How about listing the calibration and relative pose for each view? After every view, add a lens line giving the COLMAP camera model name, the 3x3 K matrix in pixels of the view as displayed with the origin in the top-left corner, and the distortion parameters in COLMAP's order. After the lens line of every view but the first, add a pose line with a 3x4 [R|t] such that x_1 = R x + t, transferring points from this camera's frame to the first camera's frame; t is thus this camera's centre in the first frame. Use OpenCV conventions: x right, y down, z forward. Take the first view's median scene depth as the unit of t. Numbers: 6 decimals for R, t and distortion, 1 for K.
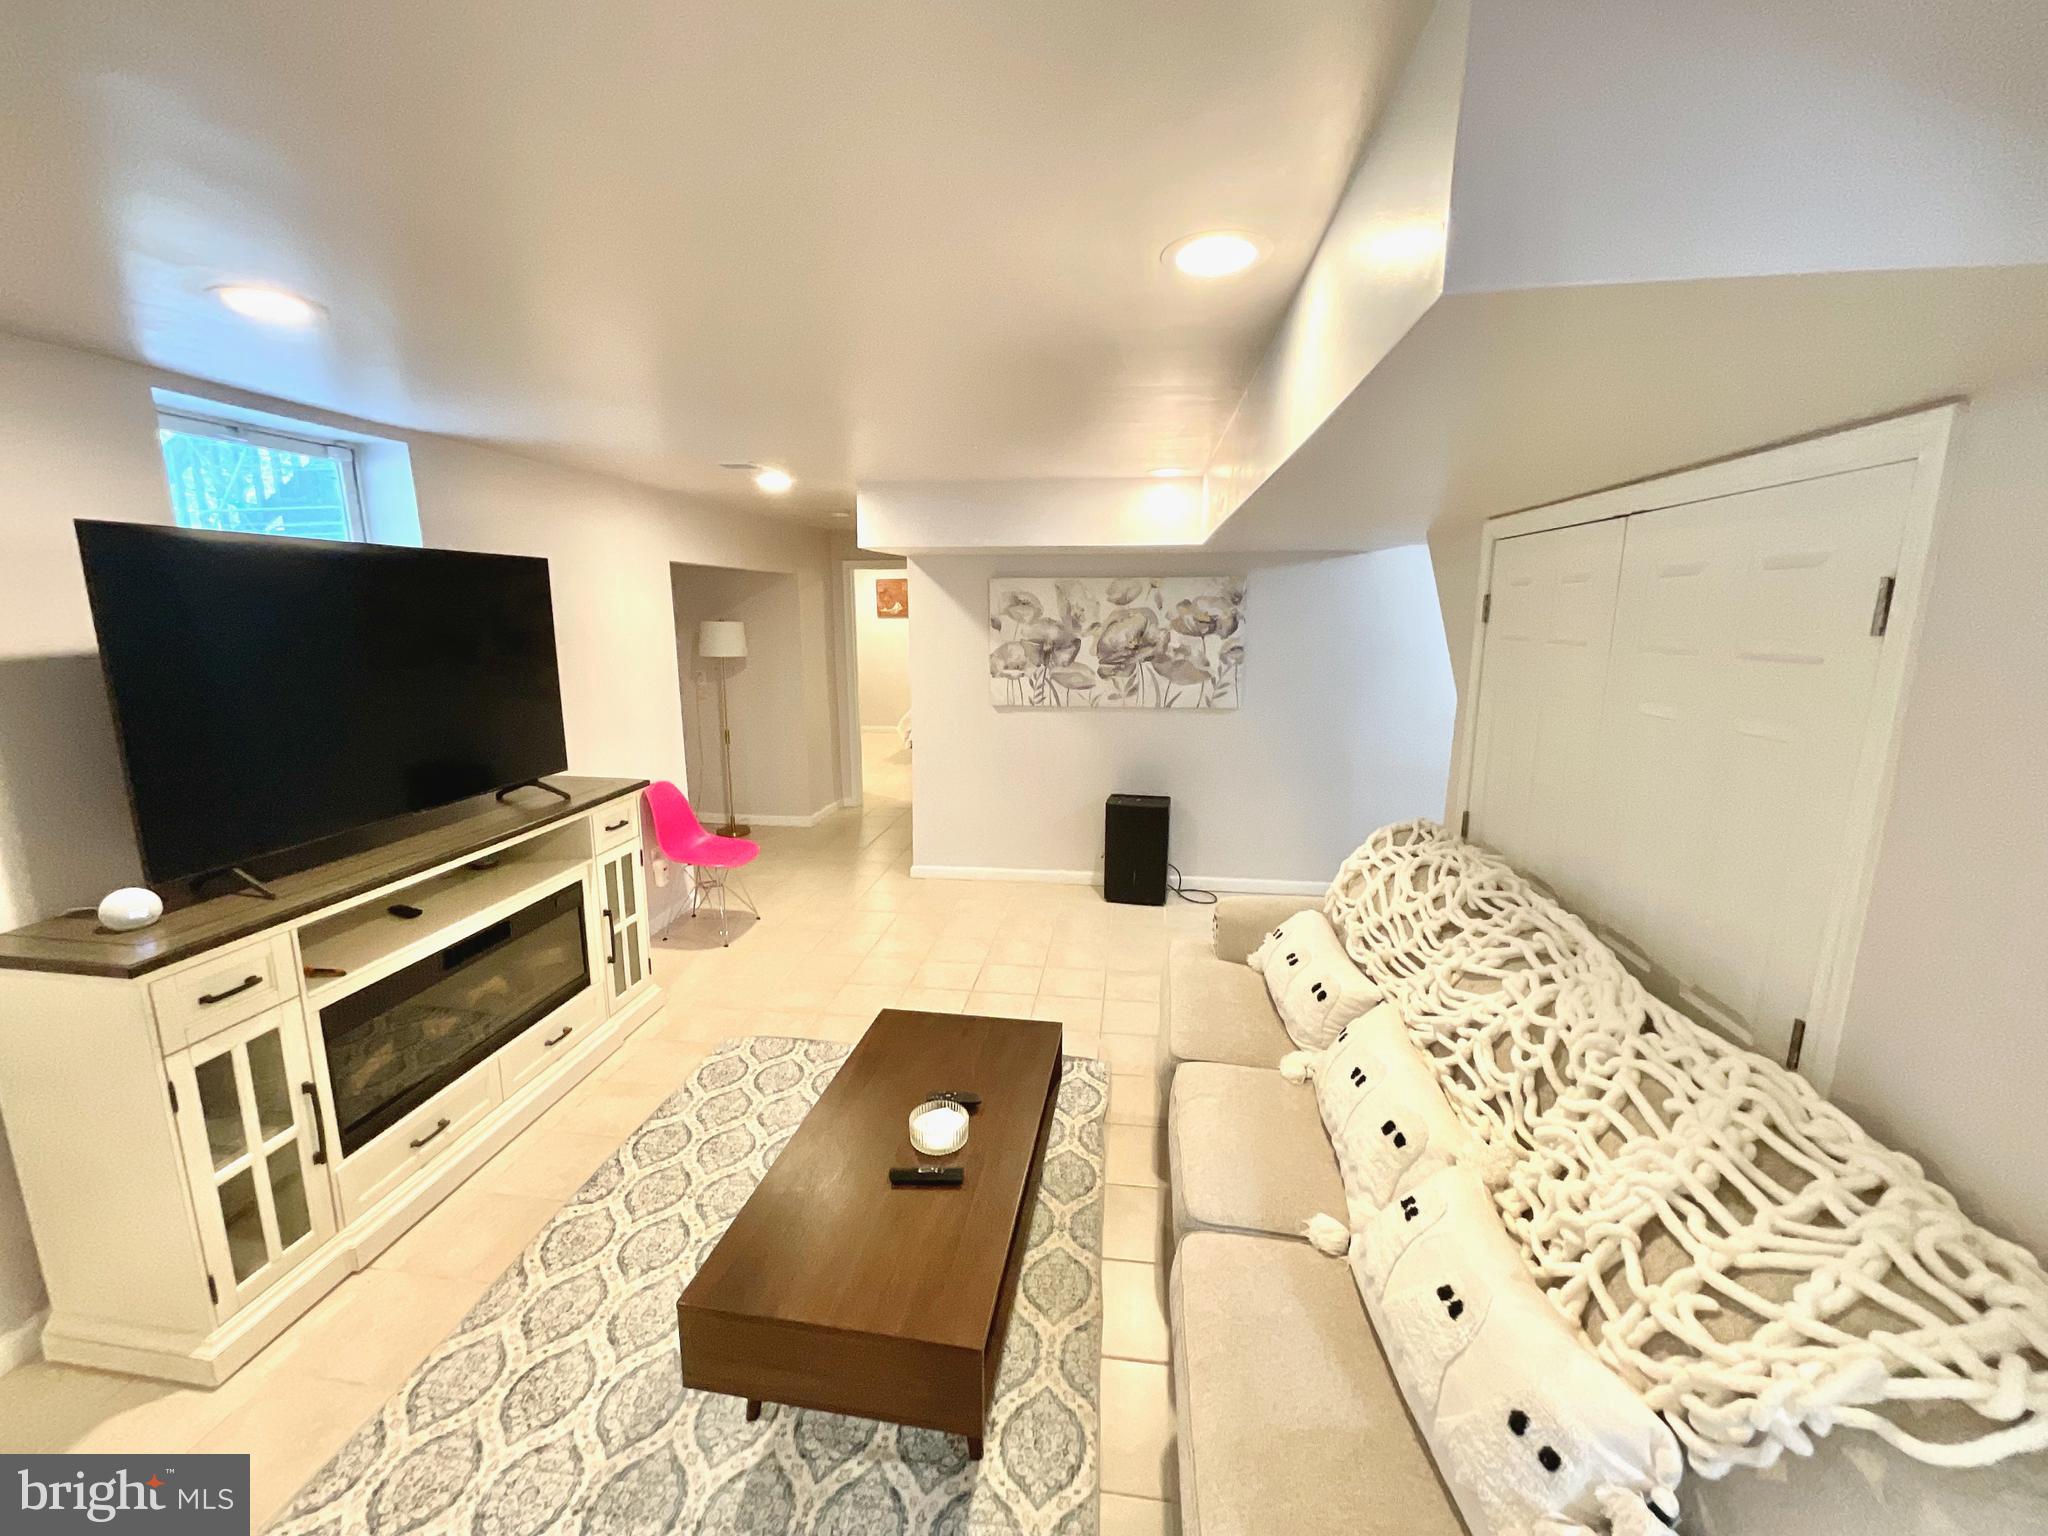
lens RADIAL K [[831.7, 0, 1019.8], [0, 831.7, 771.7], [0, 0, 1]] dist [-0.000428, 0.003368]
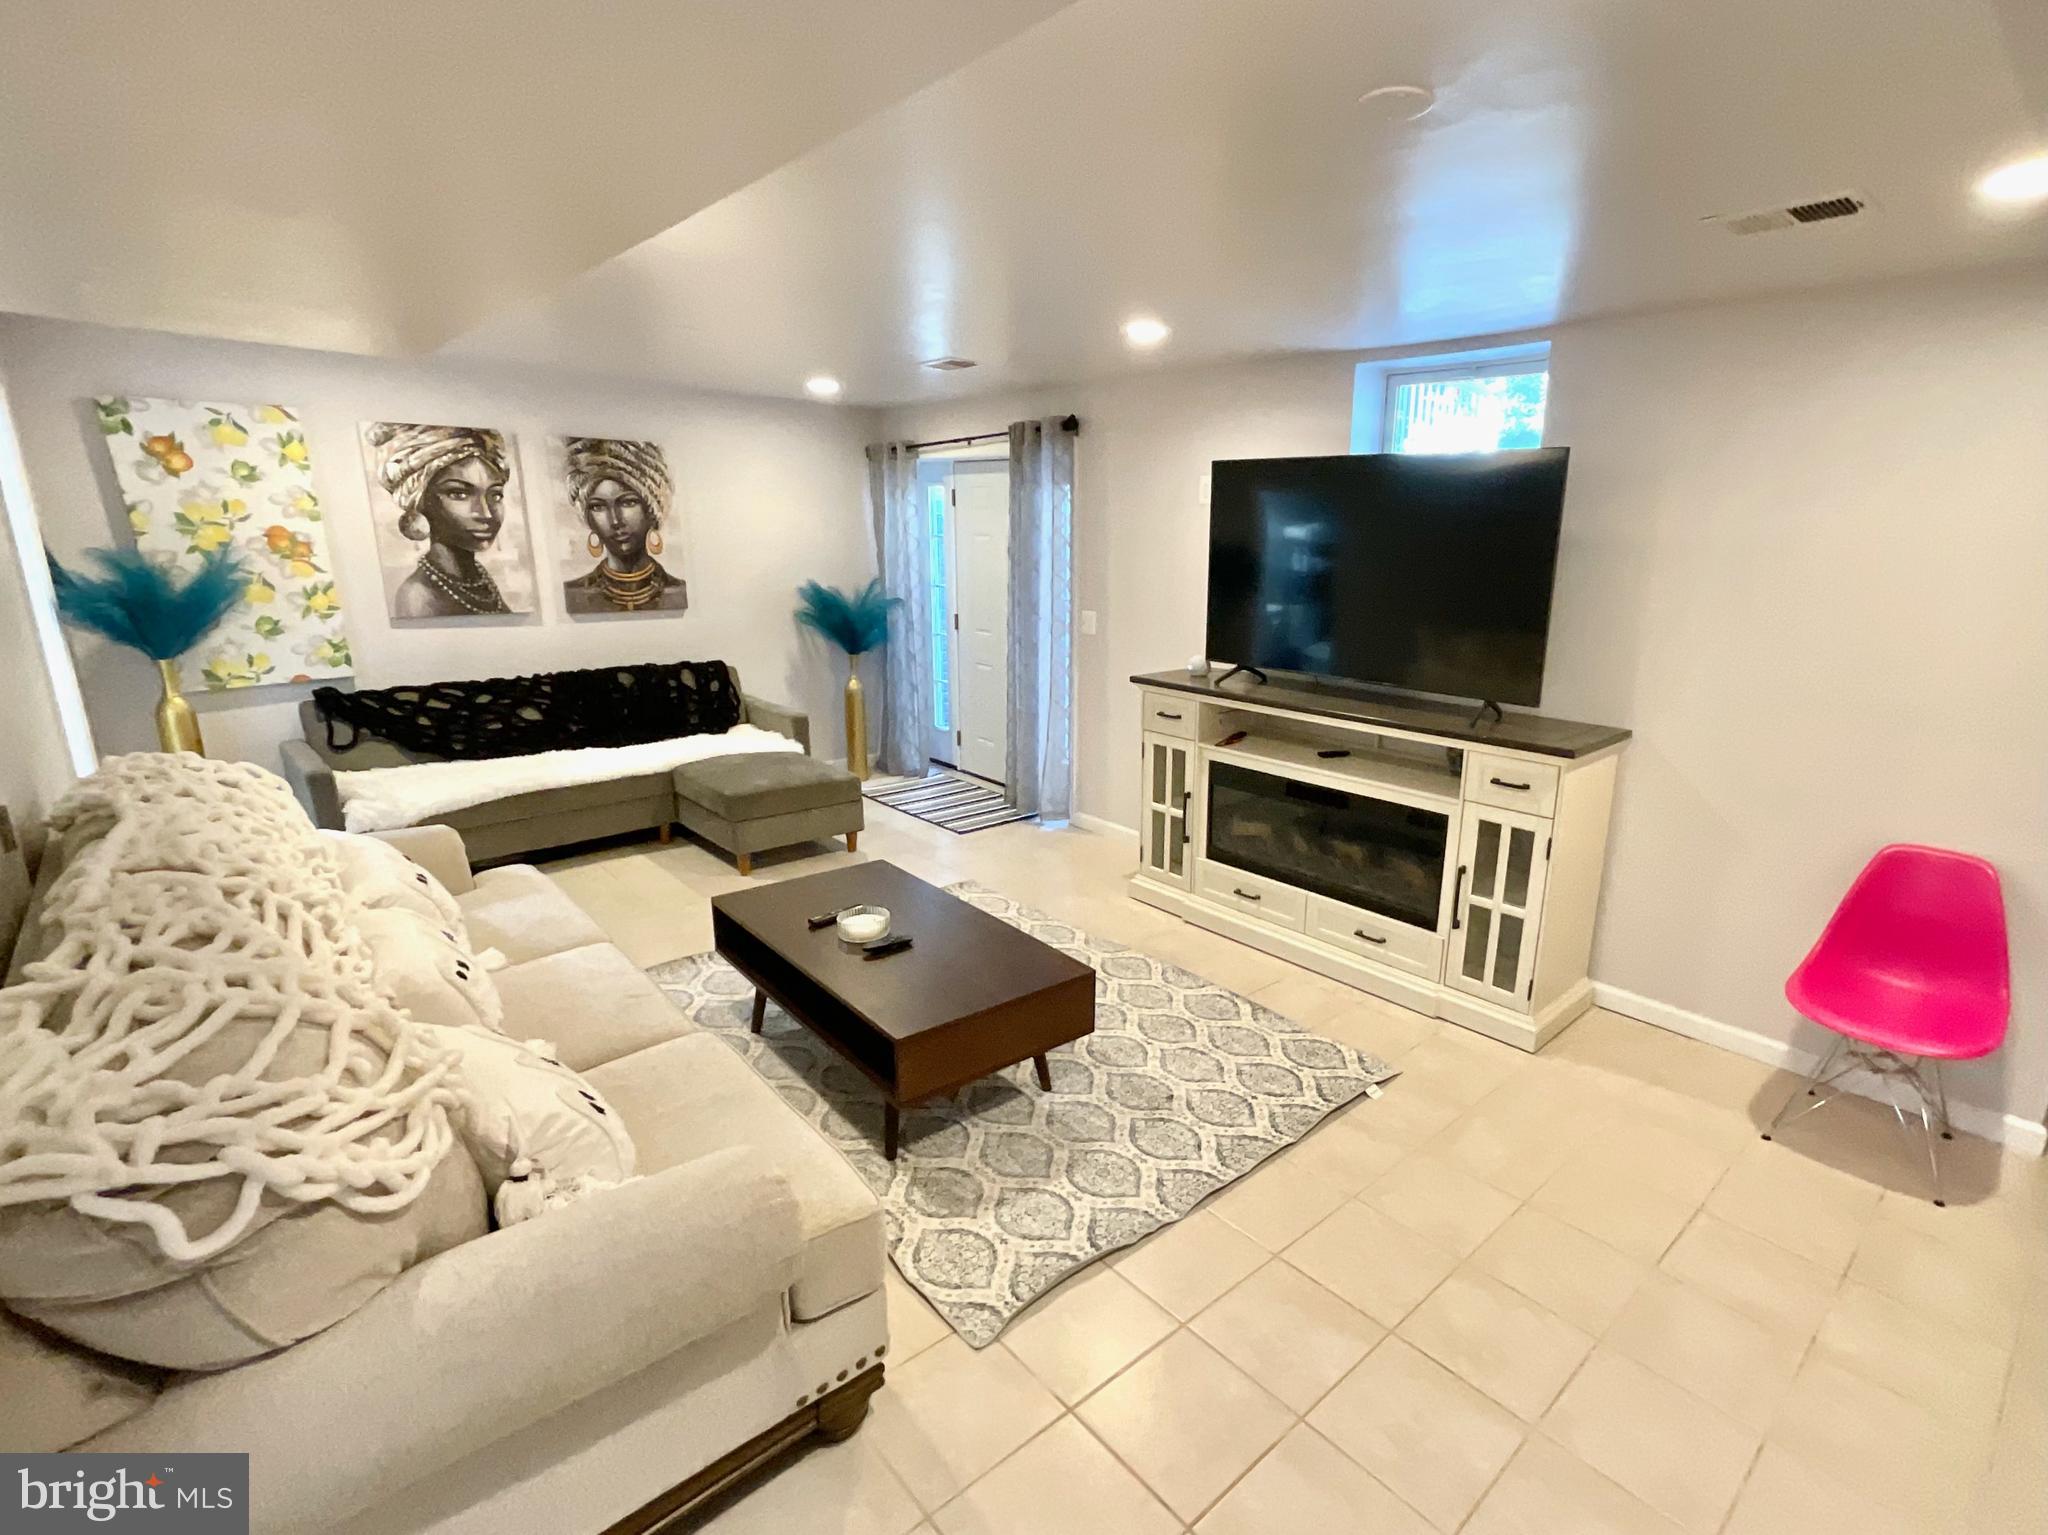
lens RADIAL K [[980.5, 0, 1121.9], [0, 980.5, 774.3], [0, 0, 1]] dist [0.010349, 0.000031]
pose [[-0.617489, 0.177461, -0.766300, 0.486572], [-0.175393, 0.918625, 0.354070, -0.221862], [0.766776, 0.353037, -0.536115, 1.274948]]
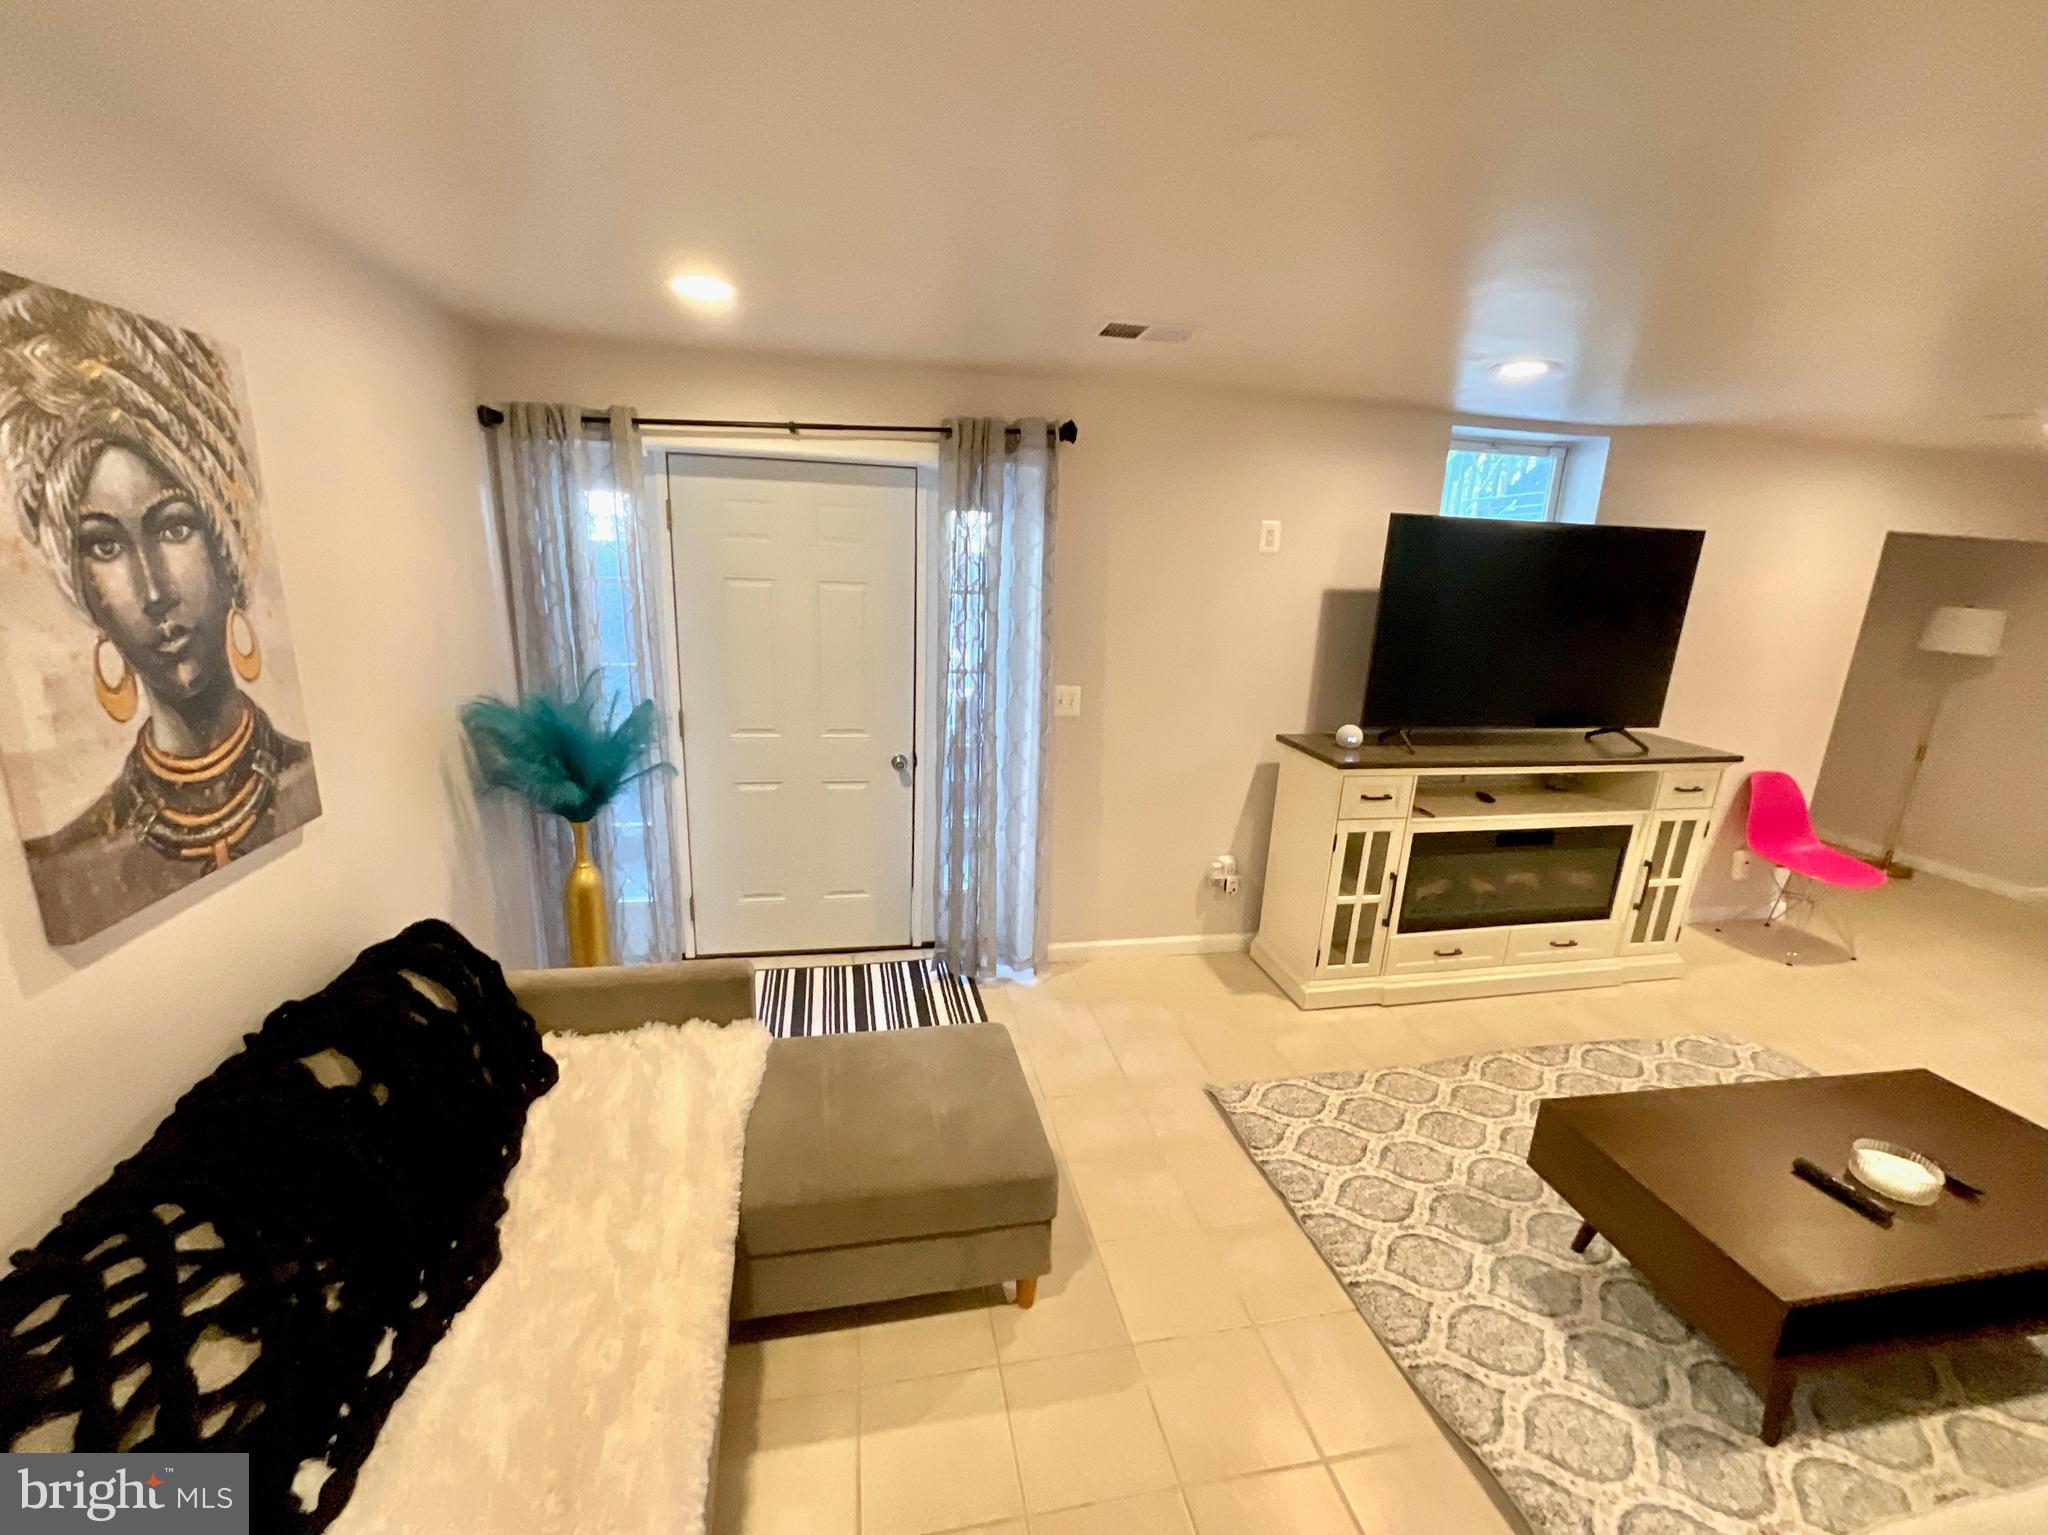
lens RADIAL K [[860.4, 0, 1017.4], [0, 860.4, 774.2], [0, 0, 1]] dist [-0.019290, 0.013555]
pose [[0.329900, 0.249148, -0.910544, 0.217641], [-0.221490, 0.958048, 0.181898, 0.039235], [0.917664, 0.141669, 0.371244, -0.178834]]
